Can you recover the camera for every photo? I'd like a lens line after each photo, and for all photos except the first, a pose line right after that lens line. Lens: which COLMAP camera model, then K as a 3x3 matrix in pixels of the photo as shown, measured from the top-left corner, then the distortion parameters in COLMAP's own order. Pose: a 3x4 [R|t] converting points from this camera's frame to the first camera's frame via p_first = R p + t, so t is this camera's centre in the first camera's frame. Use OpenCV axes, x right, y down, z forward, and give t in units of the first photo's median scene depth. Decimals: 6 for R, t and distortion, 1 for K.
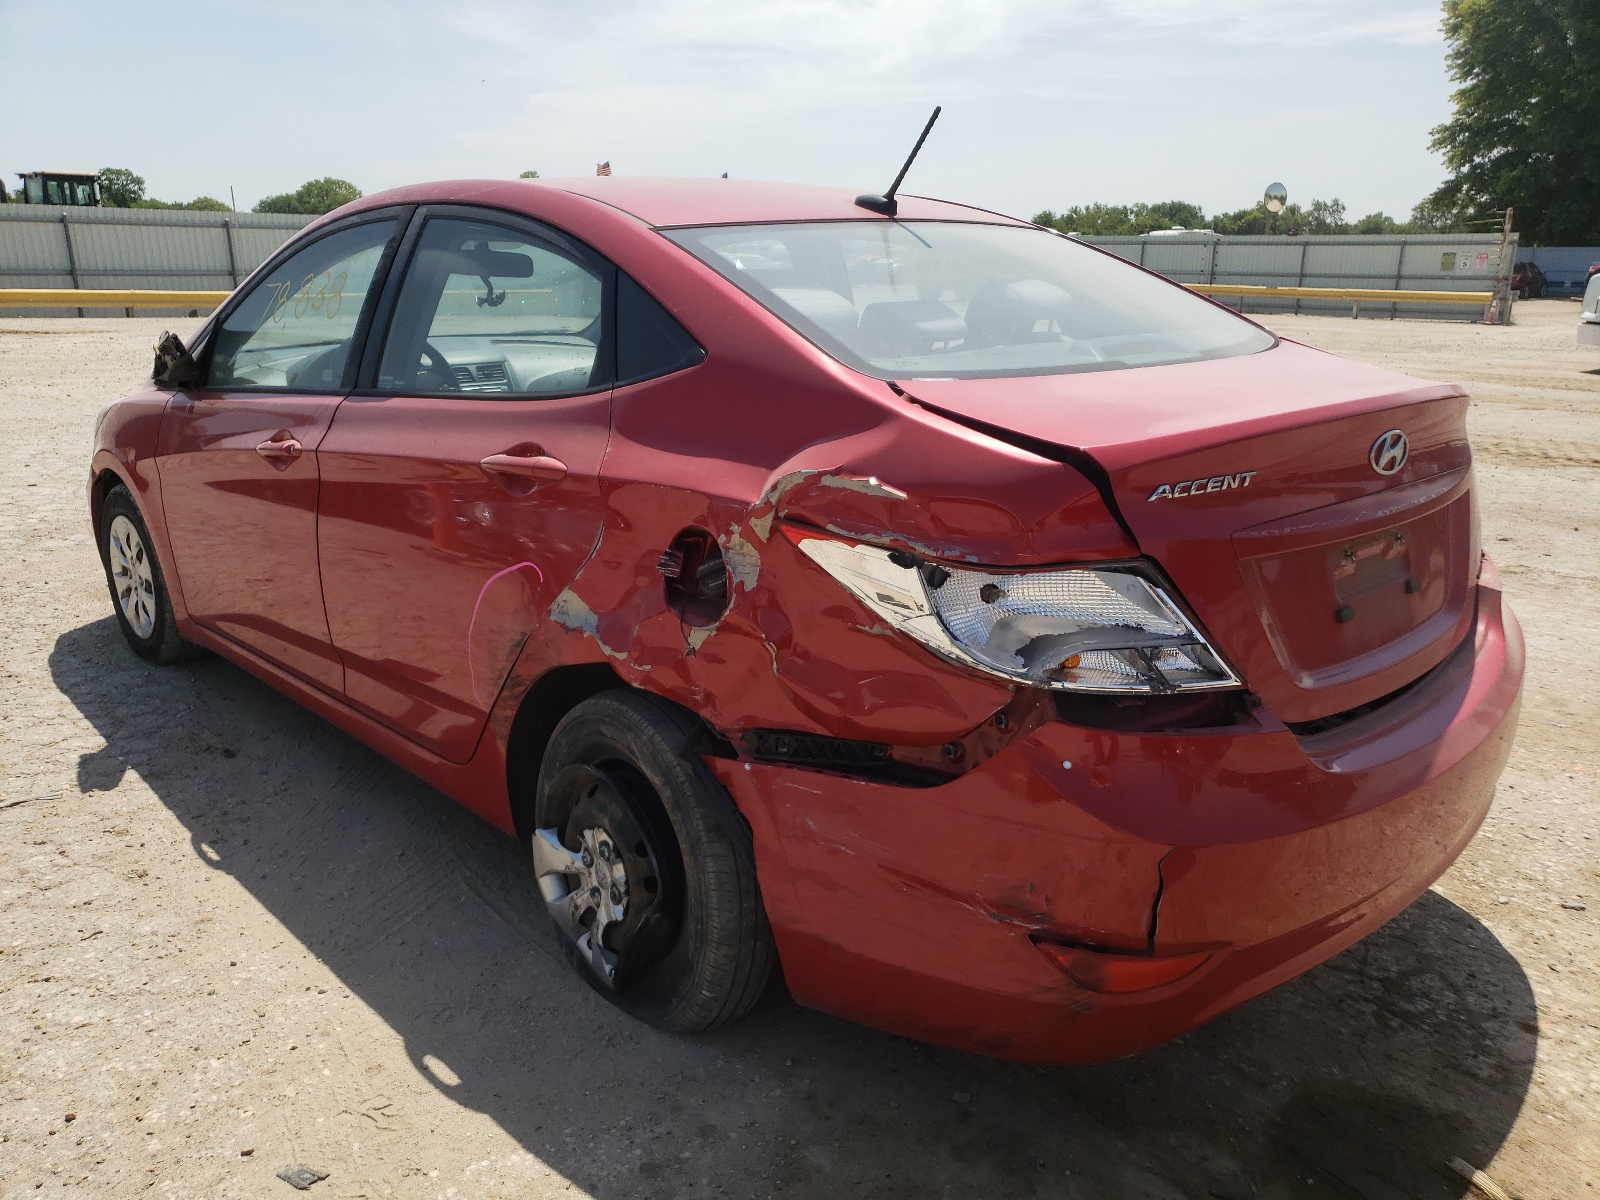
lens RADIAL K [[1159.4, 0, 800.0], [0, 1159.4, 600.0], [0, 0, 1]] dist [0.020876, -0.004468]
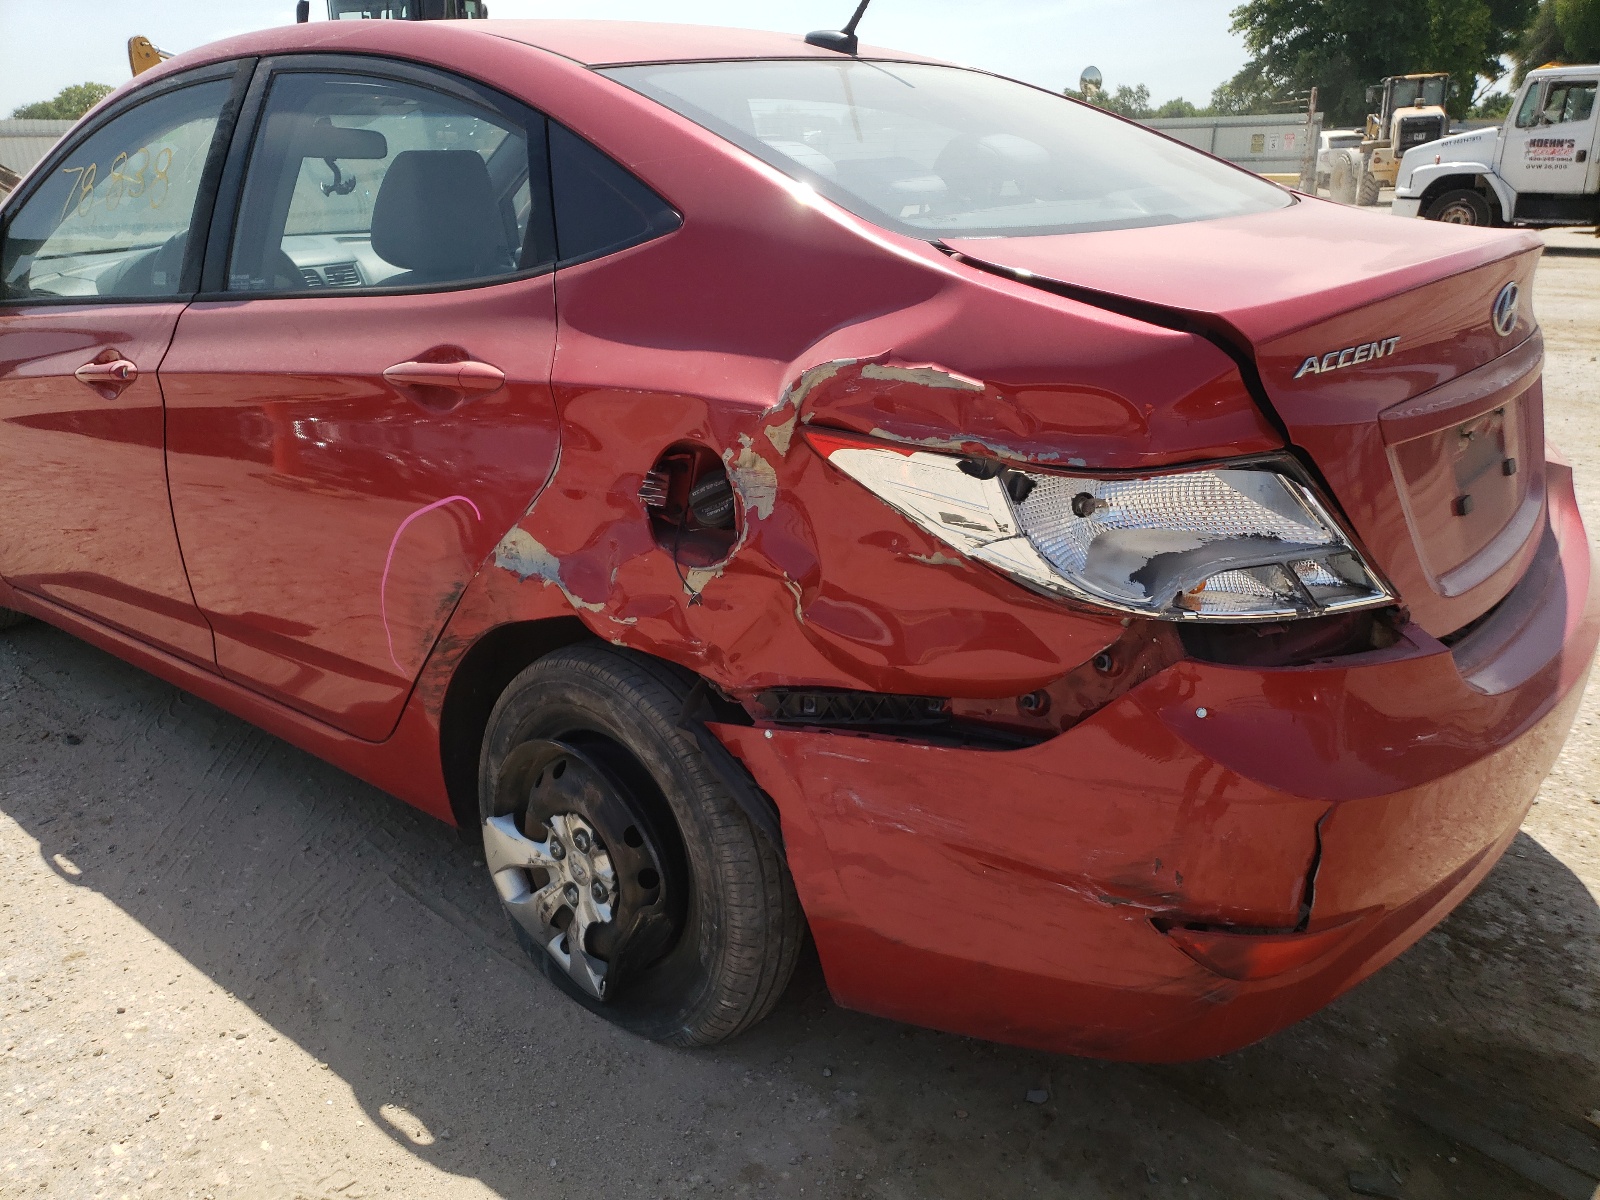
lens RADIAL K [[1230.1, 0, 800.0], [0, 1230.1, 600.0], [0, 0, 1]] dist [0.004697, 0.031373]
pose [[0.993714, -0.063523, 0.092179, -0.089496], [0.056873, 0.995704, 0.073066, -0.010720], [-0.096424, -0.067364, 0.993058, 0.135098]]
